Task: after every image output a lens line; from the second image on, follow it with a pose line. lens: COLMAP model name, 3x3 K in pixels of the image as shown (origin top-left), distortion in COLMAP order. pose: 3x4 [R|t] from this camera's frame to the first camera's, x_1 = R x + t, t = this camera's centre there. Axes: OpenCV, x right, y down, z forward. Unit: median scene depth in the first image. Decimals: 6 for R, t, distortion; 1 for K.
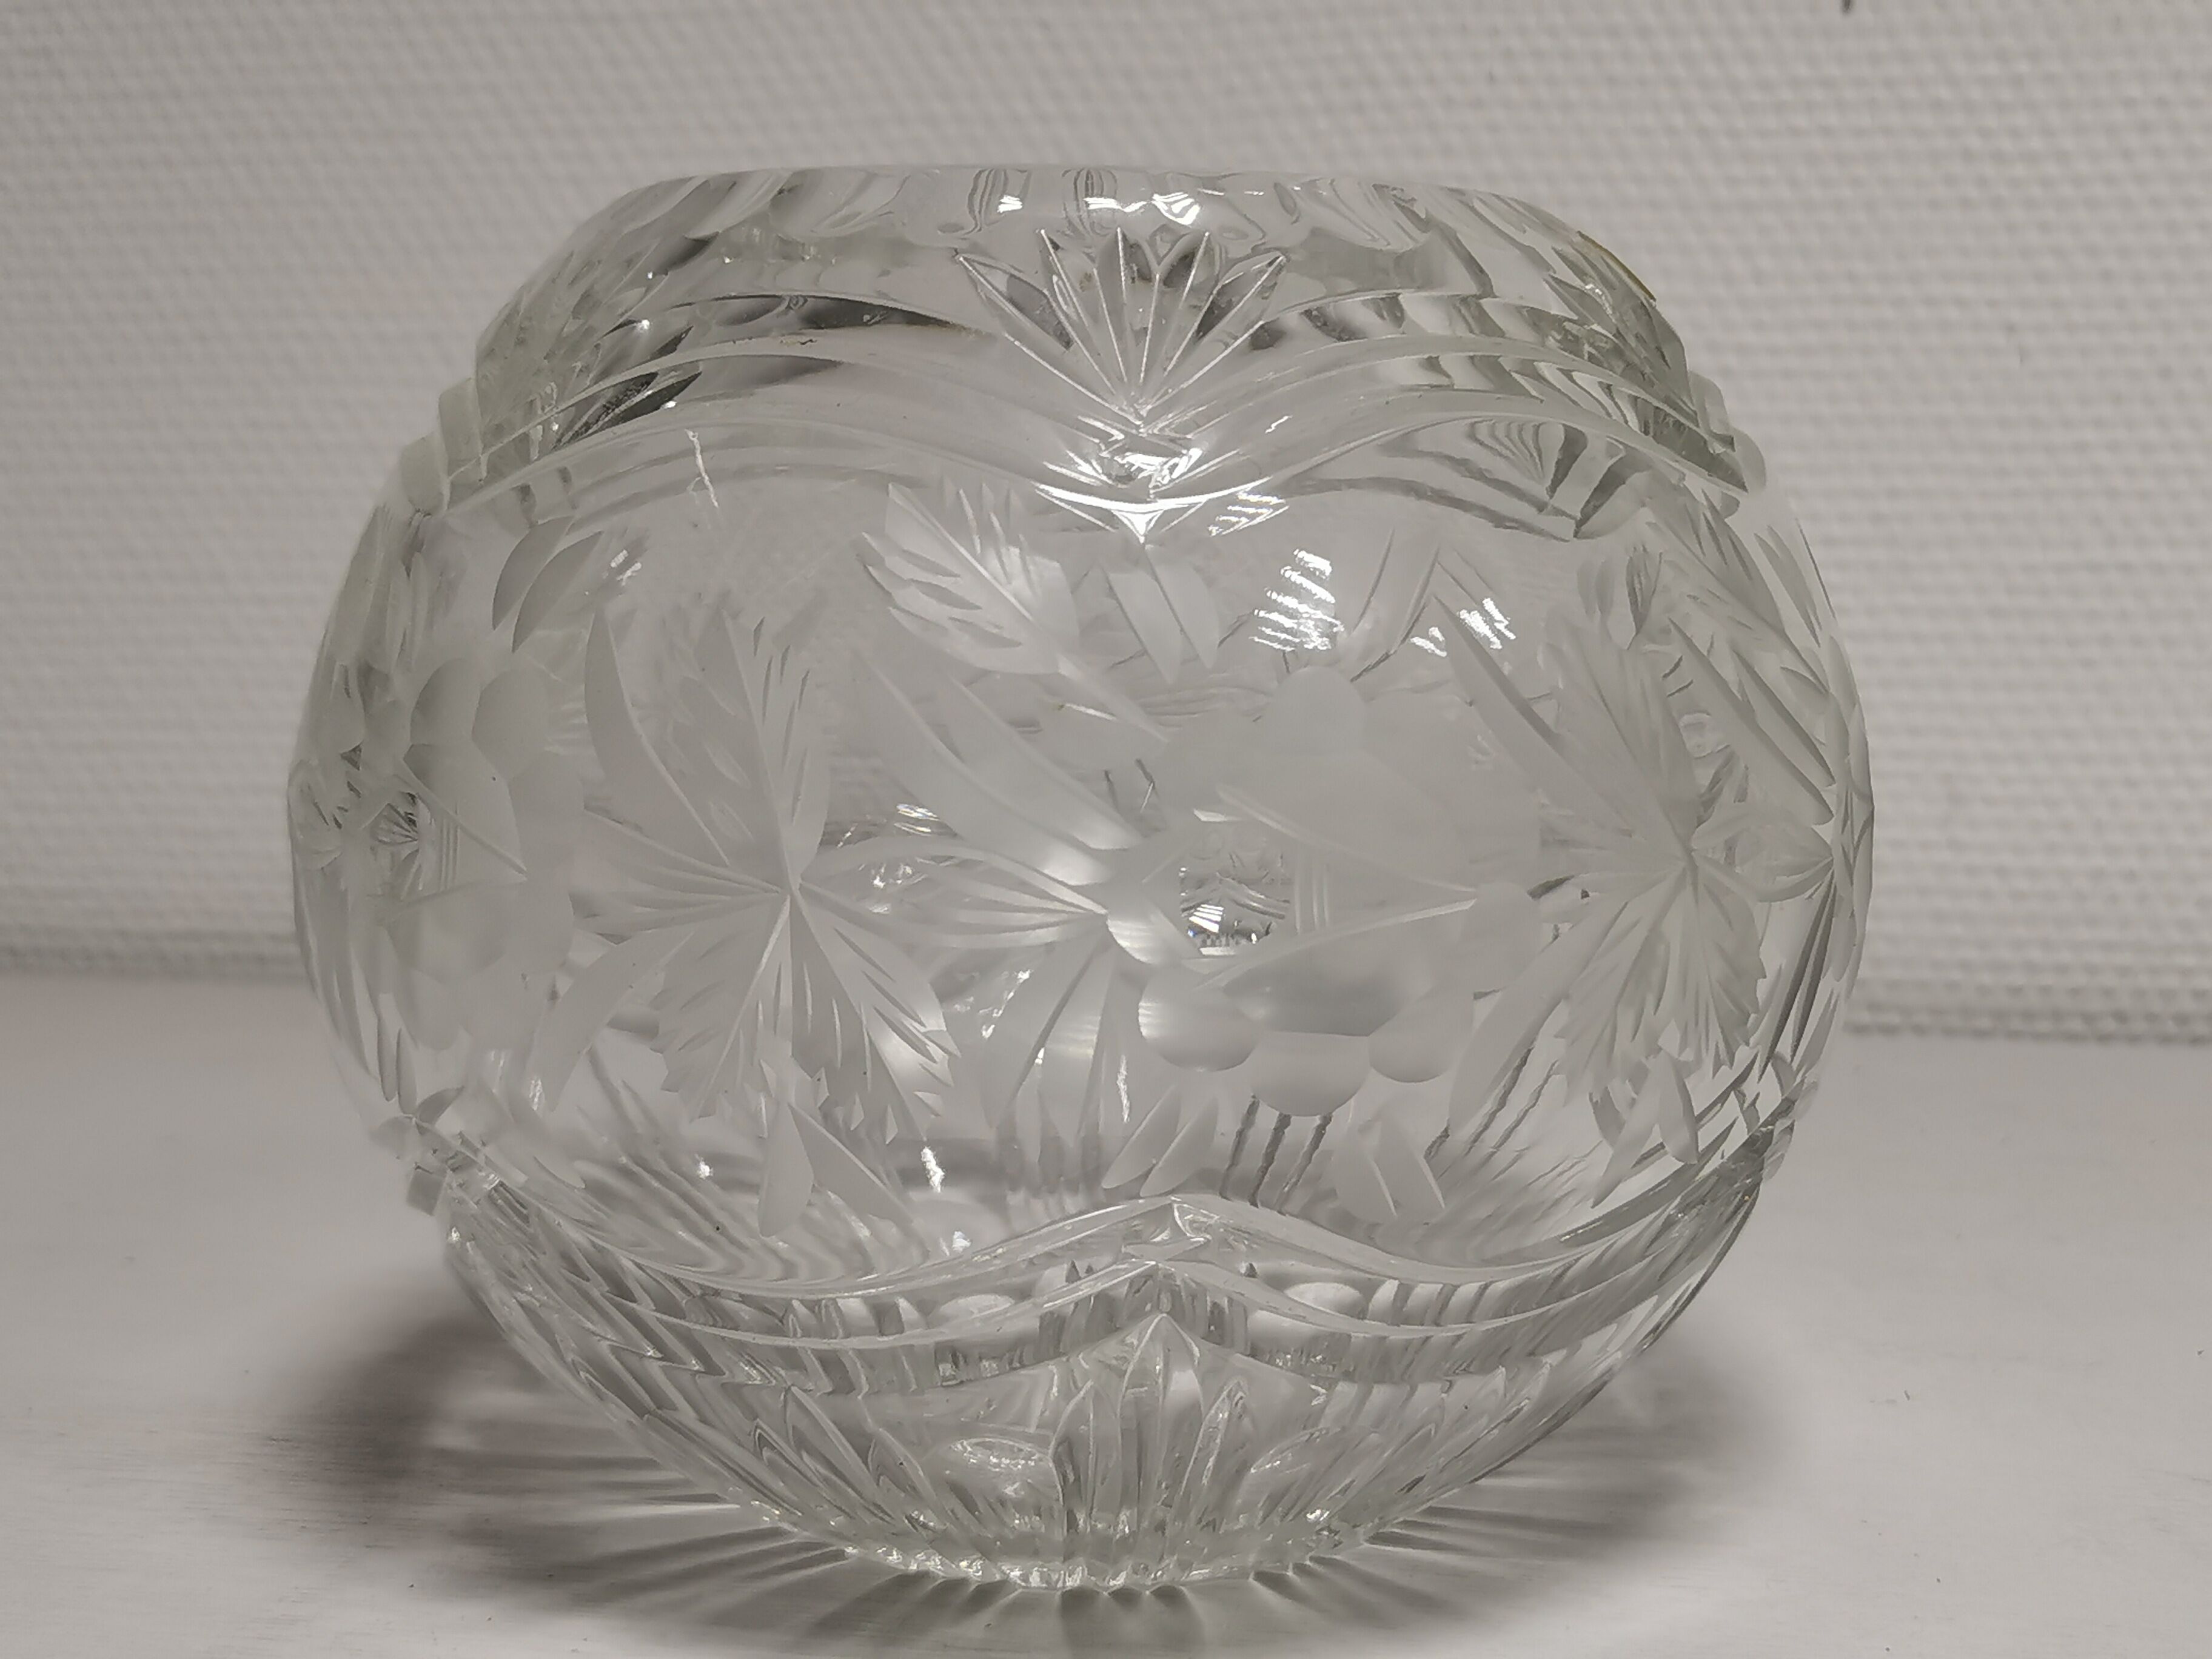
lens RADIAL K [[2938.2, 0, 1106.0], [0, 2938.2, 829.5], [0, 0, 1]] dist [0.012147, -0.017424]
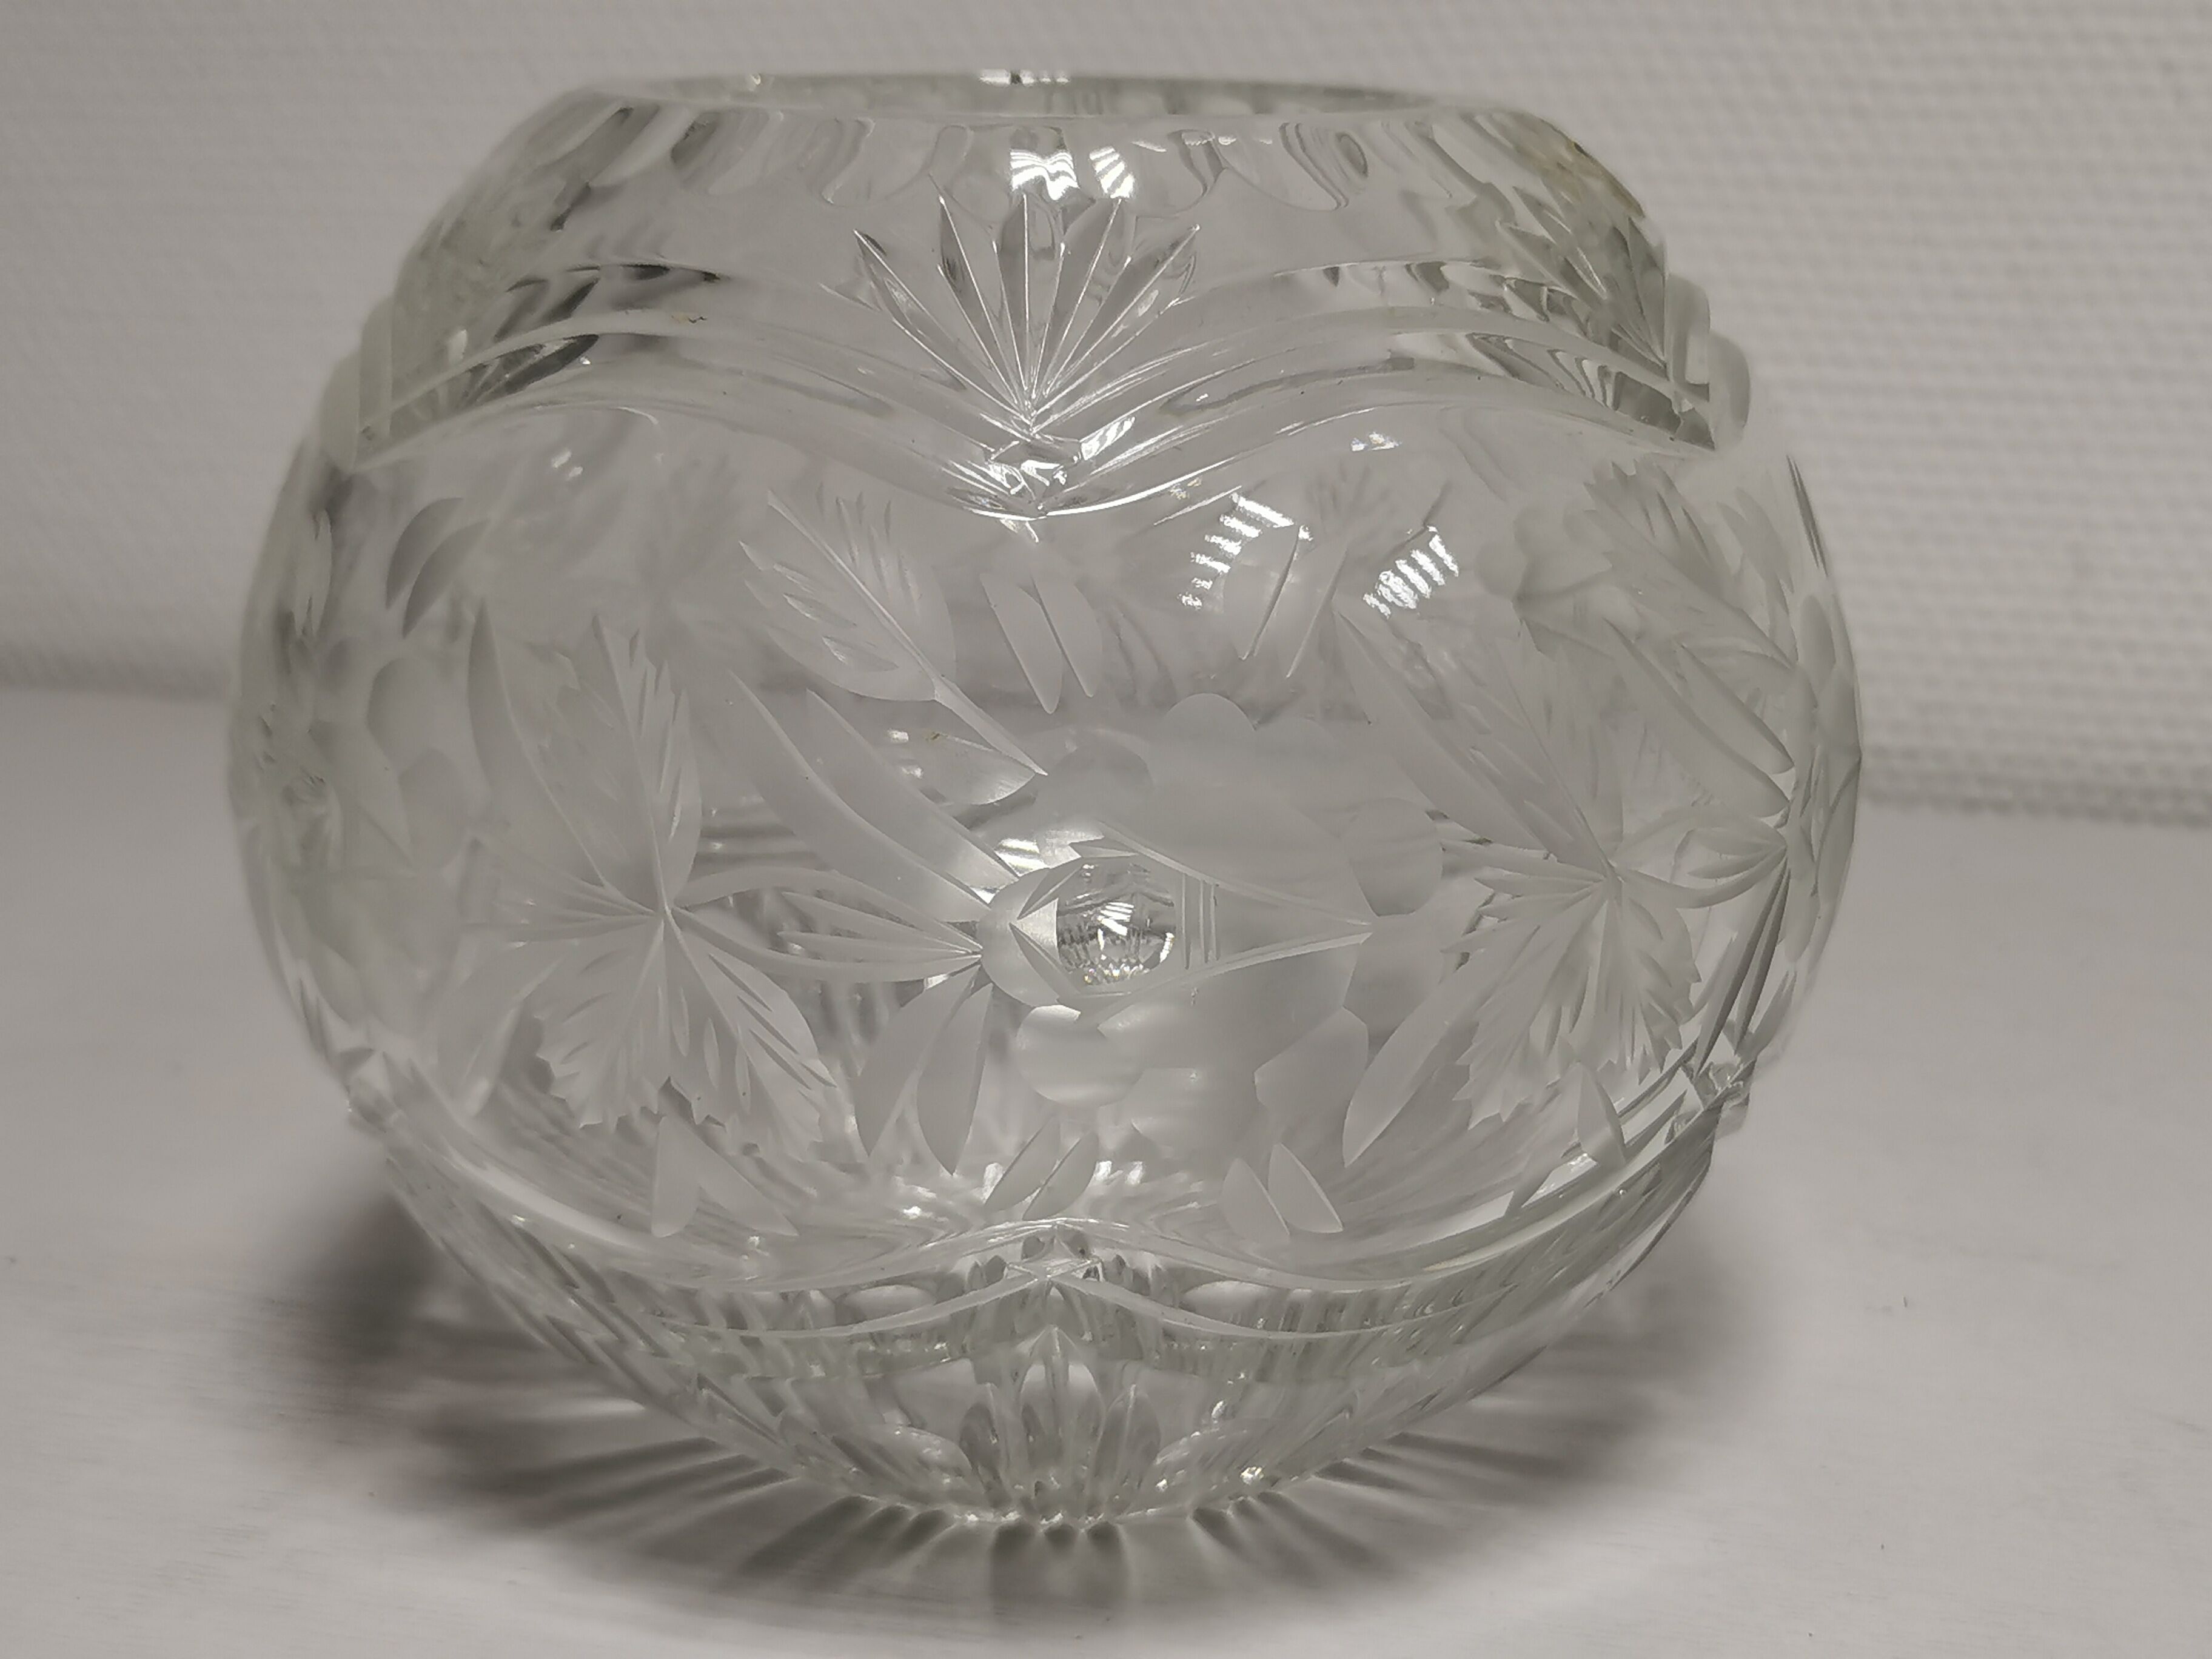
lens RADIAL K [[2957.2, 0, 1106.0], [0, 2957.2, 829.5], [0, 0, 1]] dist [0.005607, 0.035119]
pose [[0.997386, 0.019211, -0.069652, 0.085460], [-0.009592, 0.990677, 0.135891, -0.112870], [0.071613, -0.134868, 0.988272, 0.032162]]
